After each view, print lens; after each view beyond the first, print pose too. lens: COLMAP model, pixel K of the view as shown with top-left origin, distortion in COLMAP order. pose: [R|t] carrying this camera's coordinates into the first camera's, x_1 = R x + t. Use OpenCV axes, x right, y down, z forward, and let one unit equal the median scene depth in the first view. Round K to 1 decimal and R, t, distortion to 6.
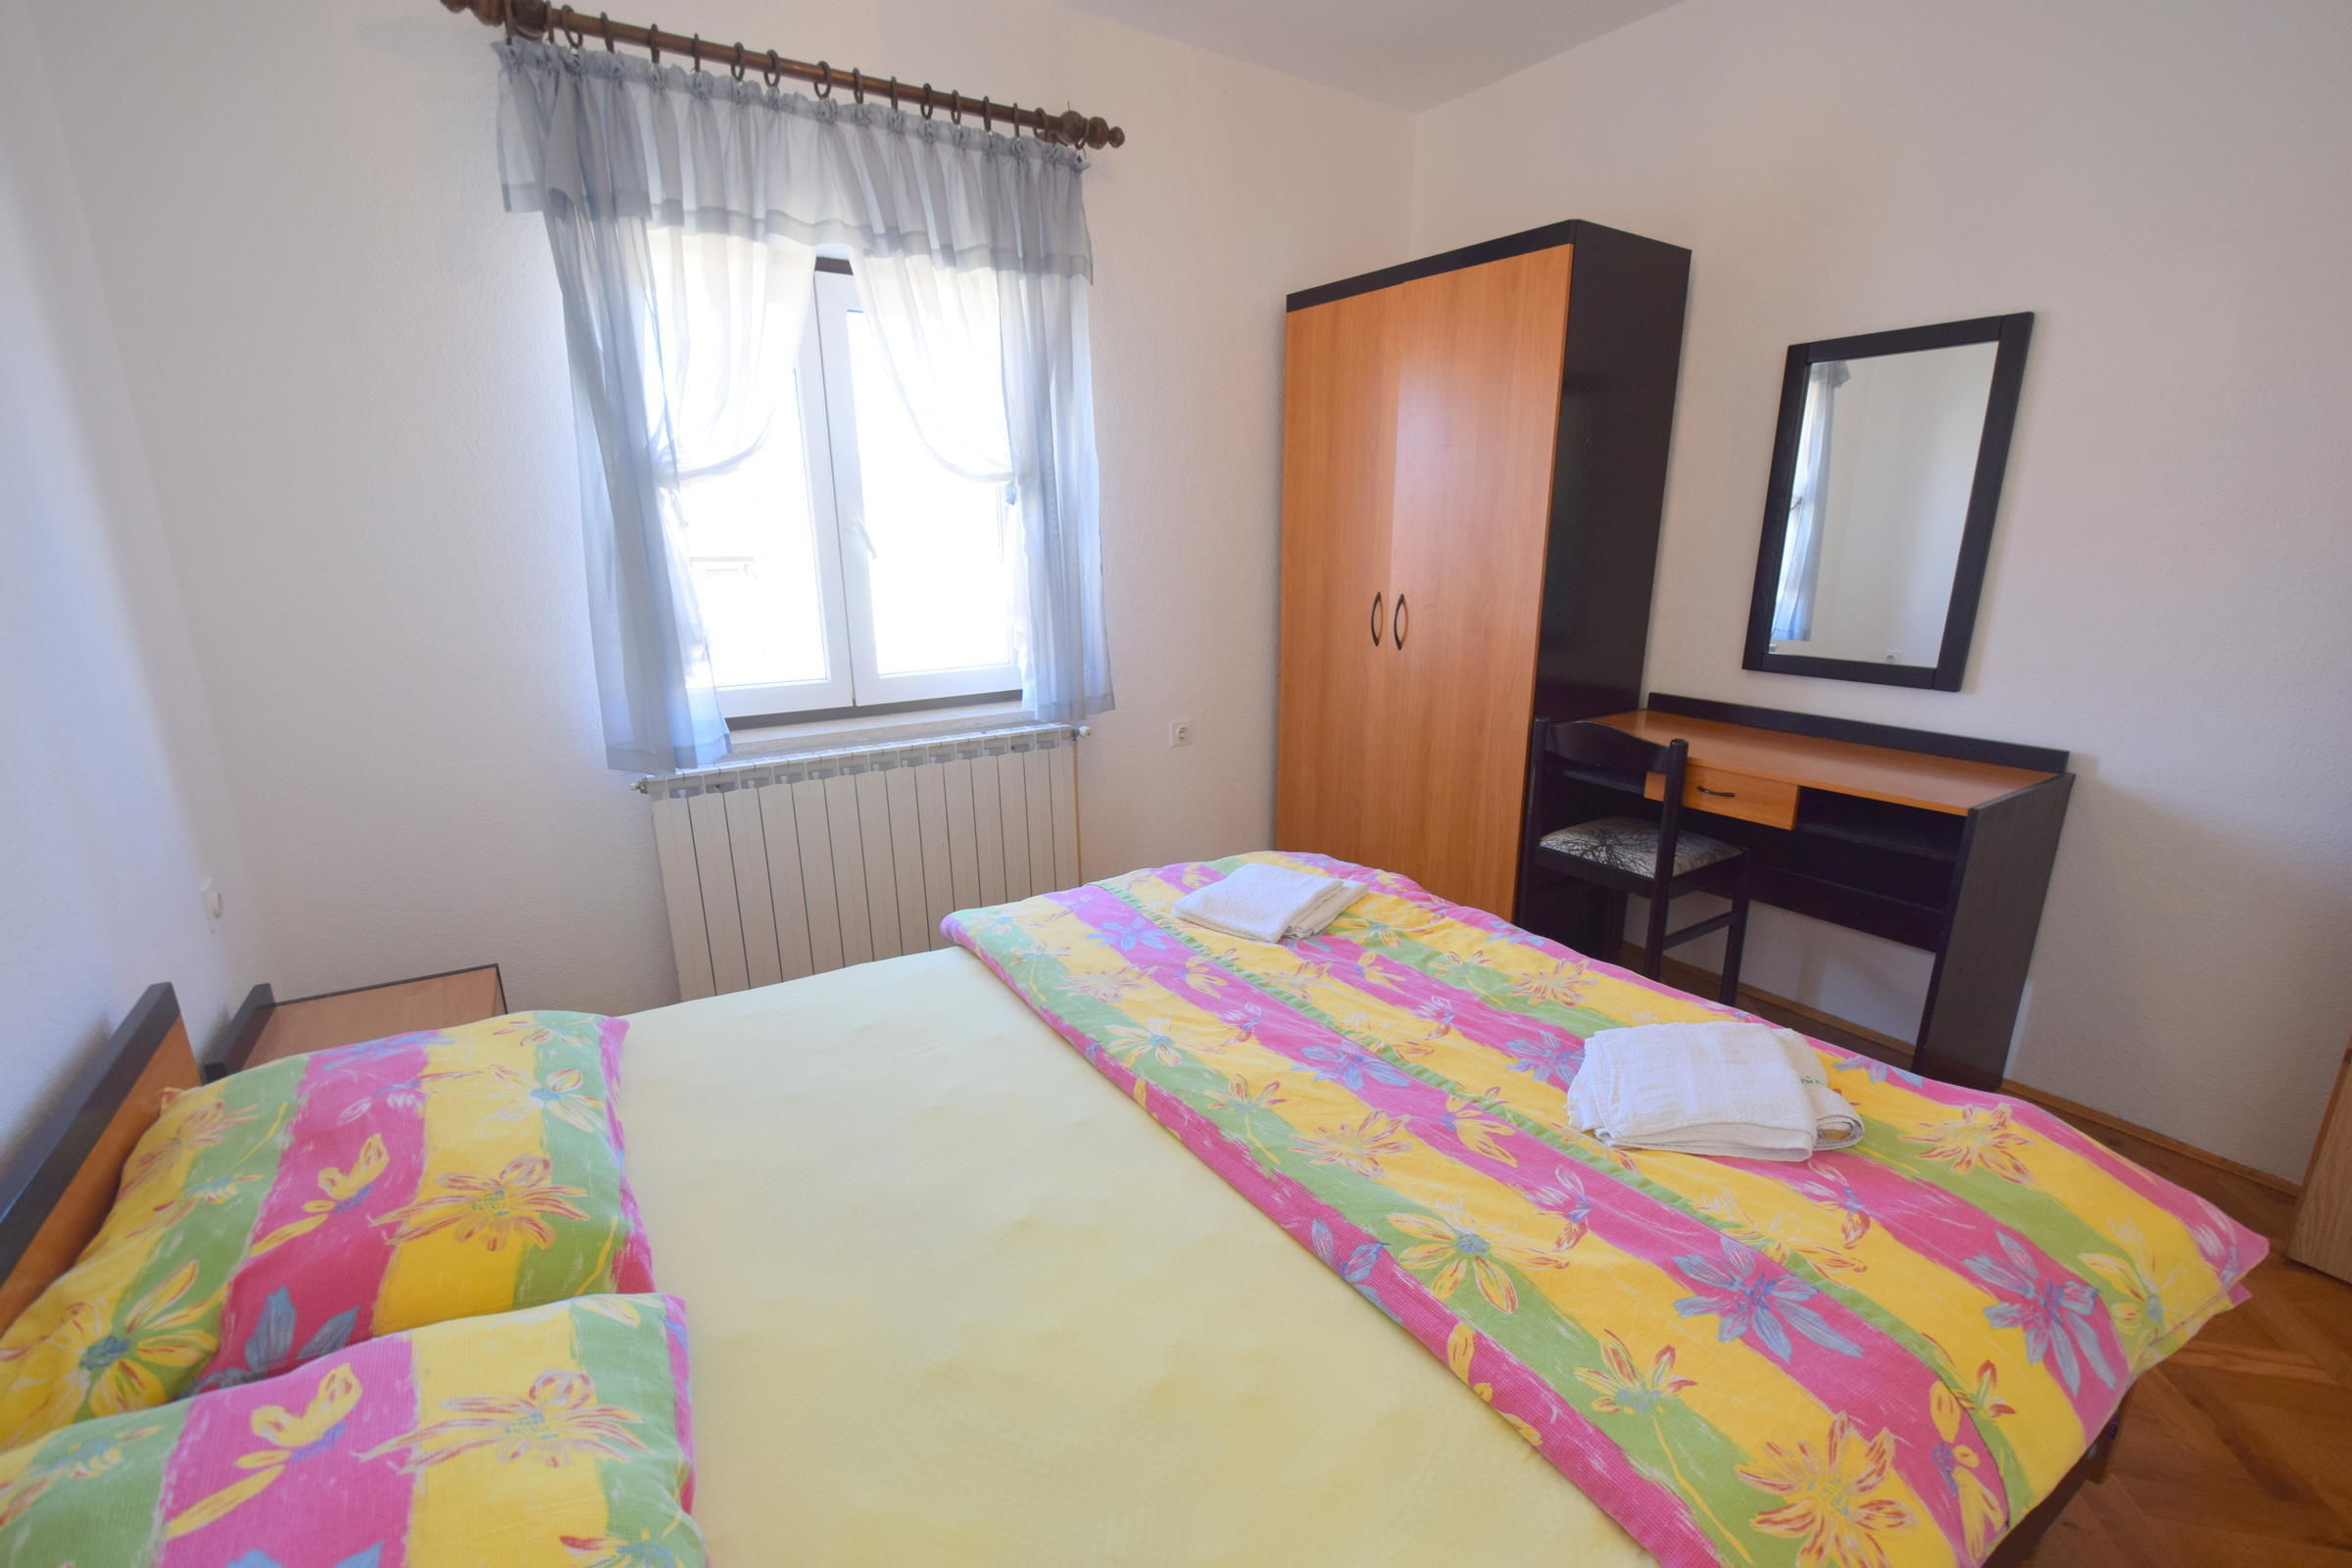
lens RADIAL K [[1010.6, 0, 1180.6], [0, 1010.6, 823.0], [0, 0, 1]] dist [0.025466, -0.009258]
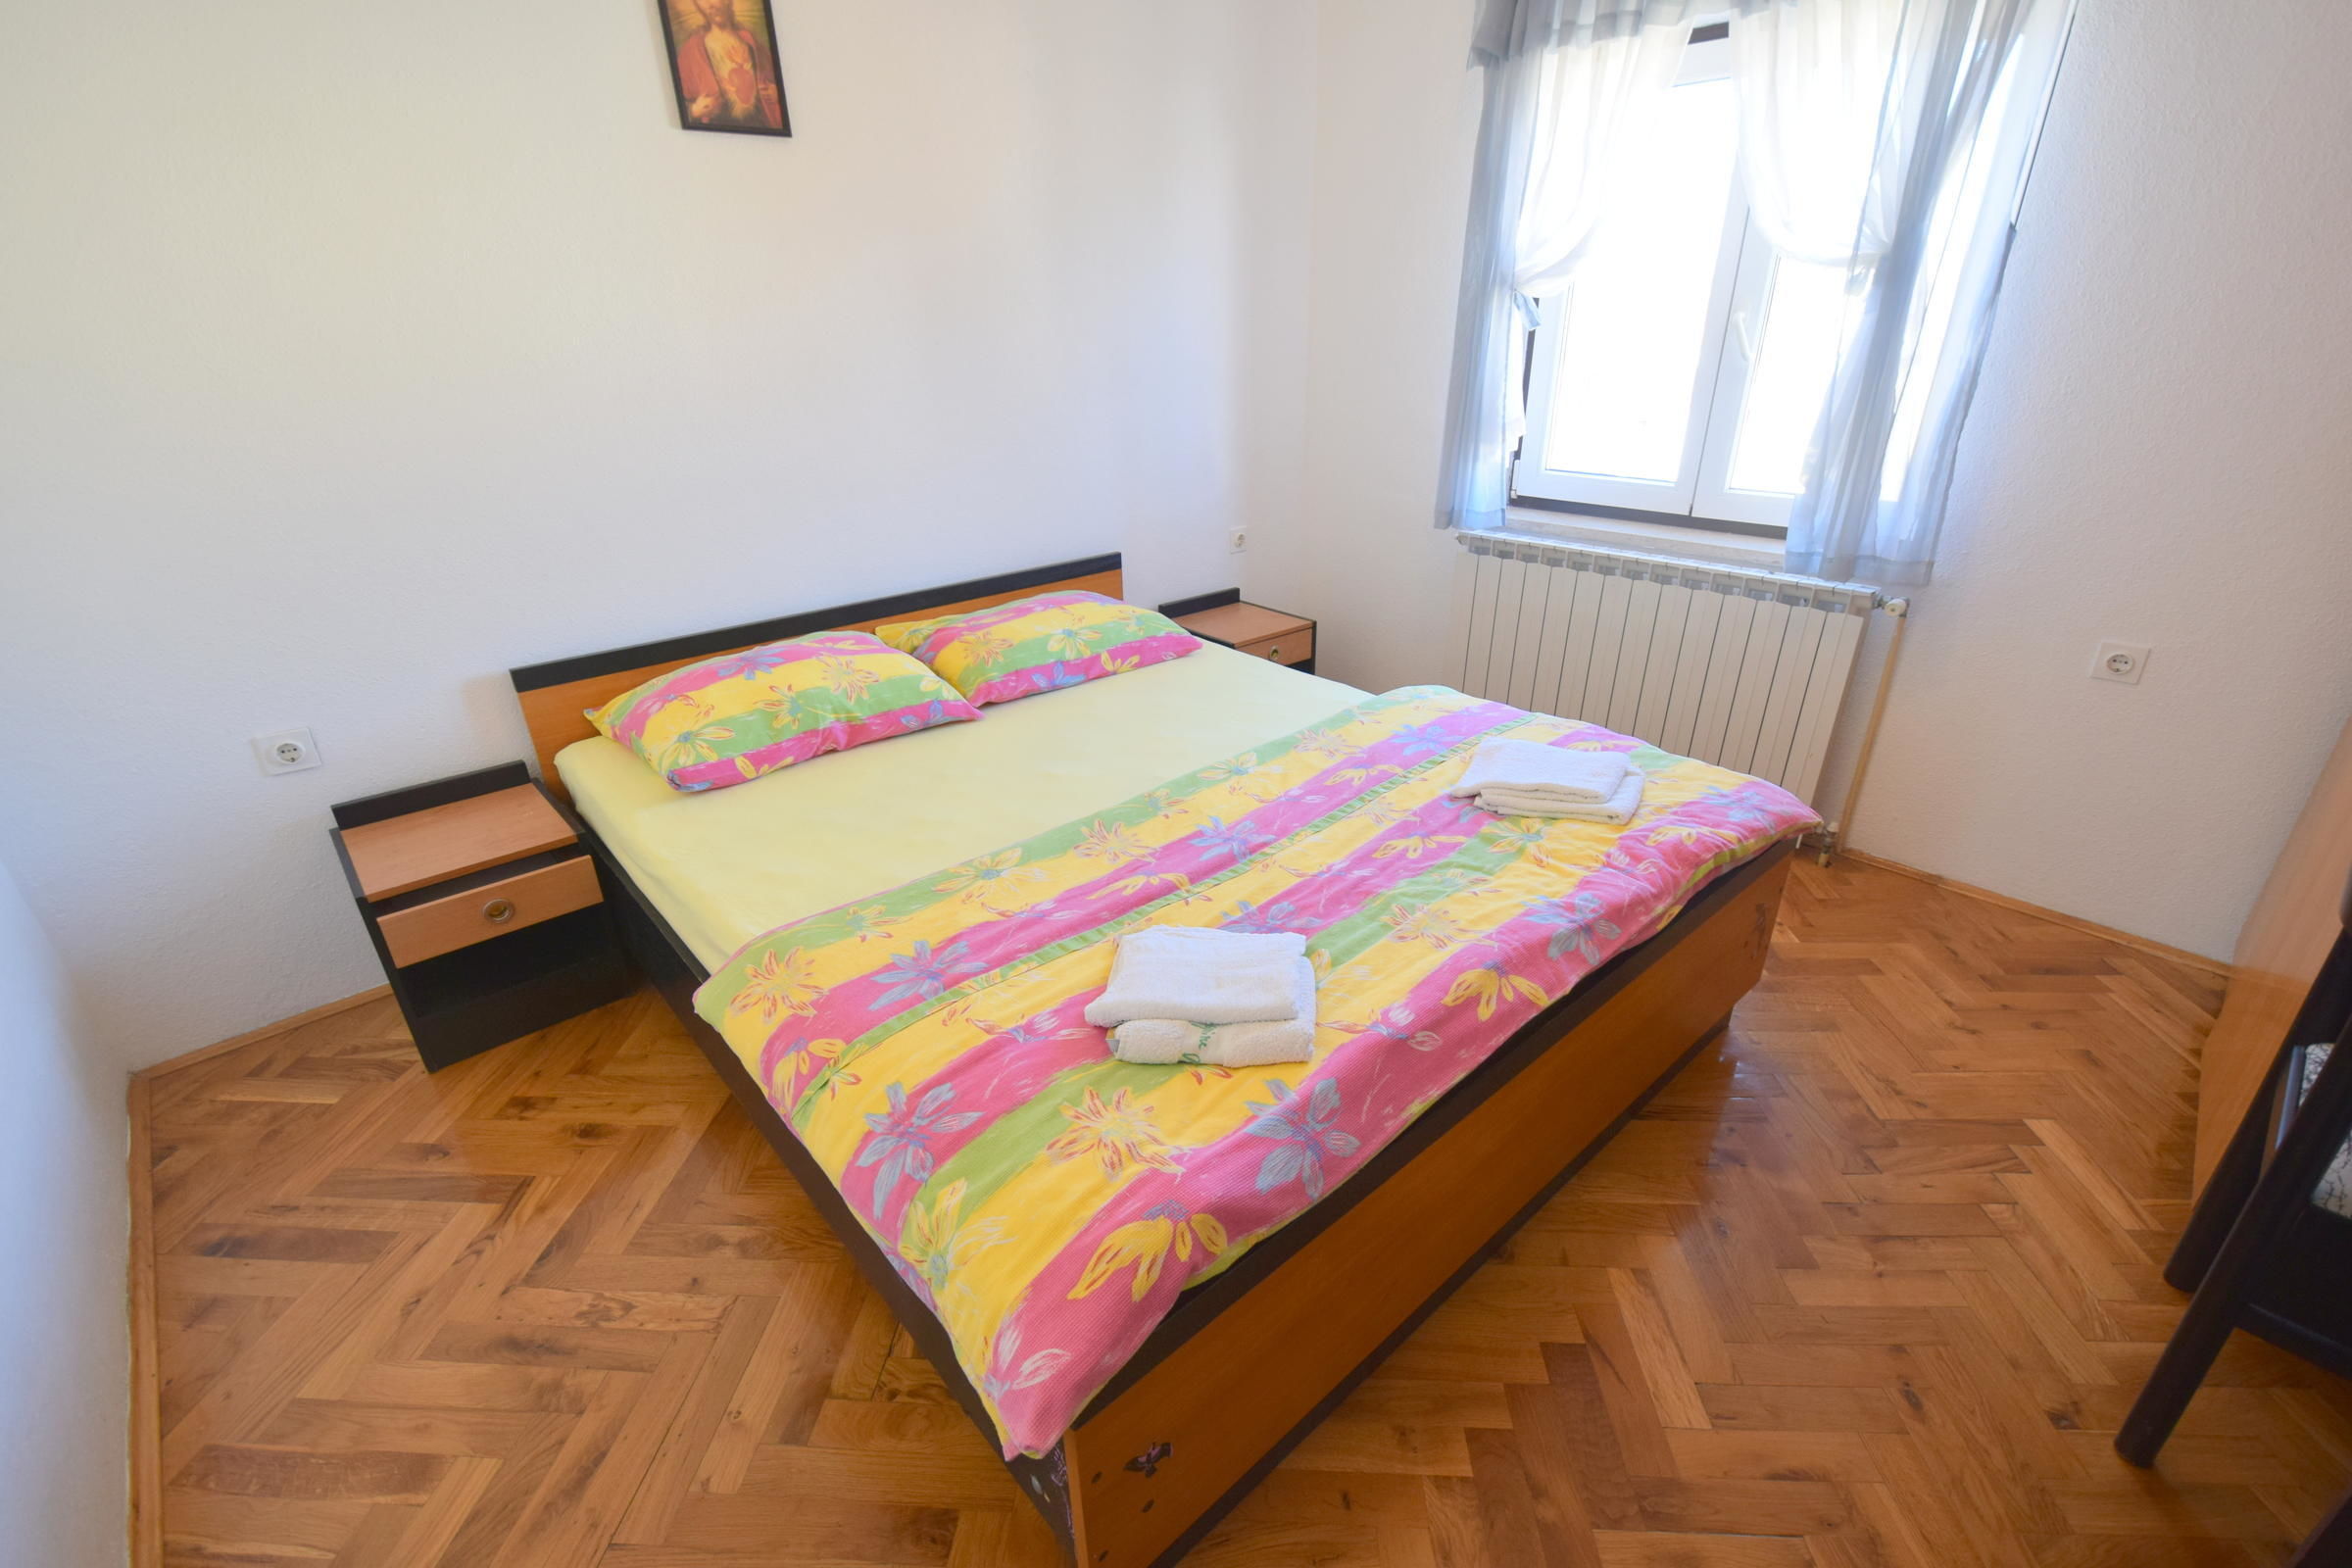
lens RADIAL K [[1019.7, 0, 1188.3], [0, 1019.7, 819.1], [0, 0, 1]] dist [0.009780, -0.009578]
pose [[0.153896, 0.437985, -0.885712, 0.840154], [-0.264952, 0.881855, 0.390041, -0.157267], [0.951901, 0.174645, 0.251759, 0.471966]]
